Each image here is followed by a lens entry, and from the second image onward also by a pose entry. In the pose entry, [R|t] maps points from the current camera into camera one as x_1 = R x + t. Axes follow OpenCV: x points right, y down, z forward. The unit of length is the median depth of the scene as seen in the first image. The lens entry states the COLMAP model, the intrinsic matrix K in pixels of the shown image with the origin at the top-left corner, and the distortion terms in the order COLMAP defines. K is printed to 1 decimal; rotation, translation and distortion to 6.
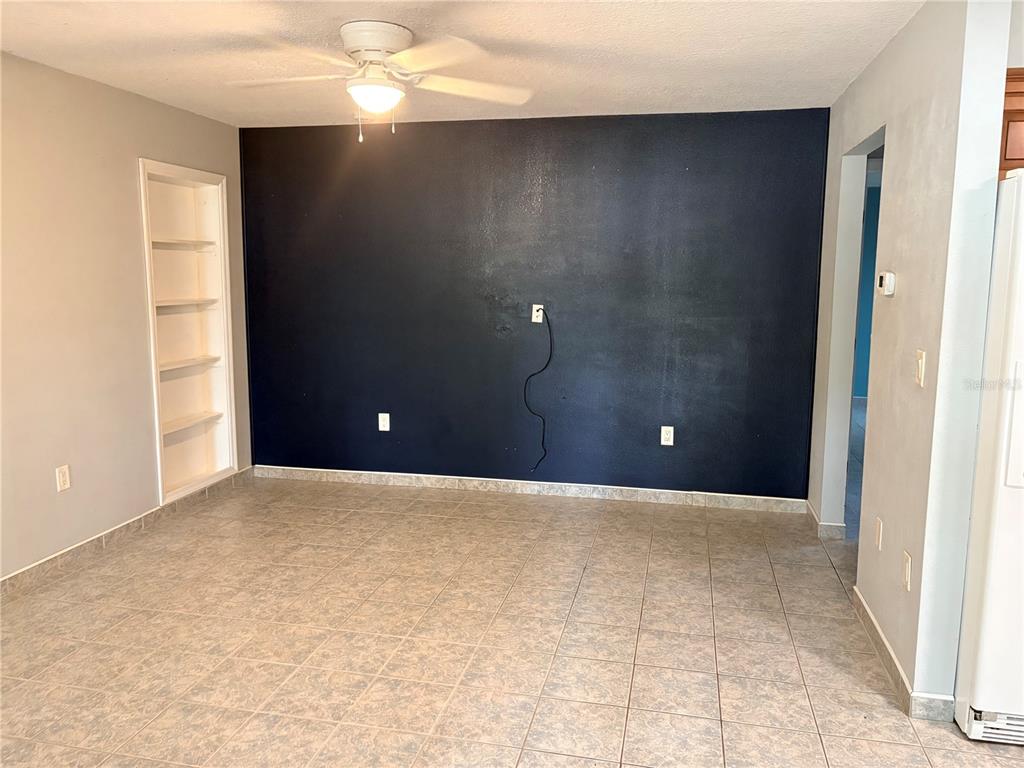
lens RADIAL K [[772.8, 0, 510.7], [0, 772.8, 383.4], [0, 0, 1]] dist [0.002698, -0.001476]
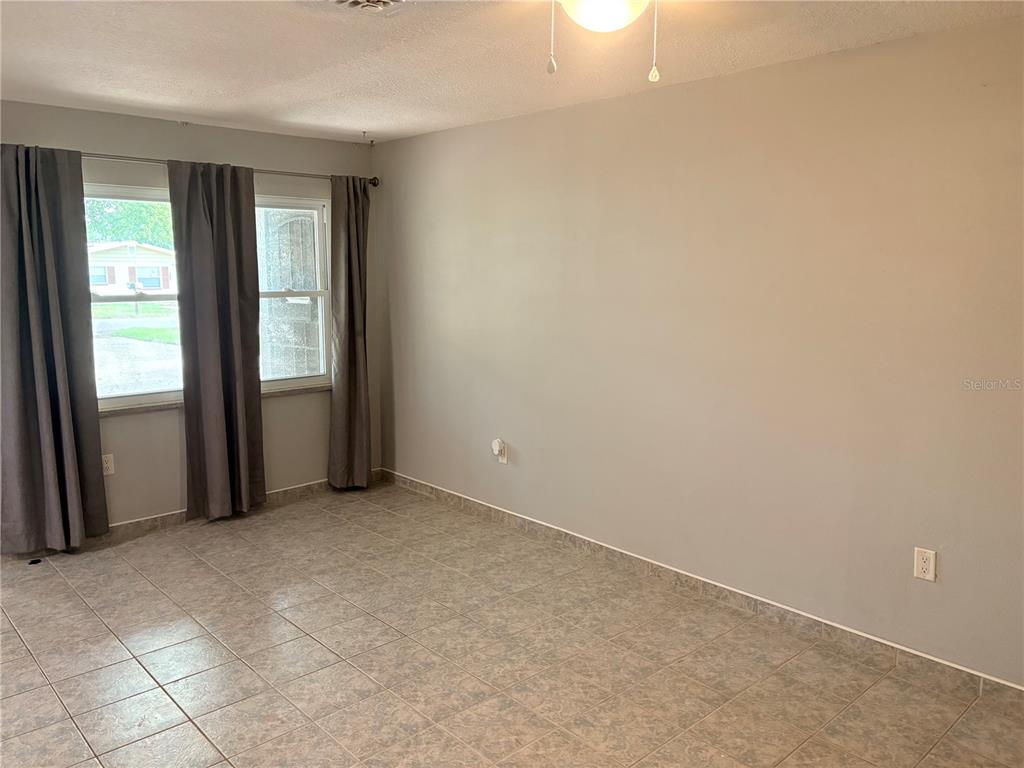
lens RADIAL K [[772.8, 0, 511.8], [0, 772.8, 383.0], [0, 0, 1]] dist [0.002698, -0.001476]
pose [[-0.569023, 0.114493, -0.814312, 0.349975], [-0.125123, 0.966674, 0.223349, -0.225985], [0.812746, 0.228980, -0.535734, 1.331759]]
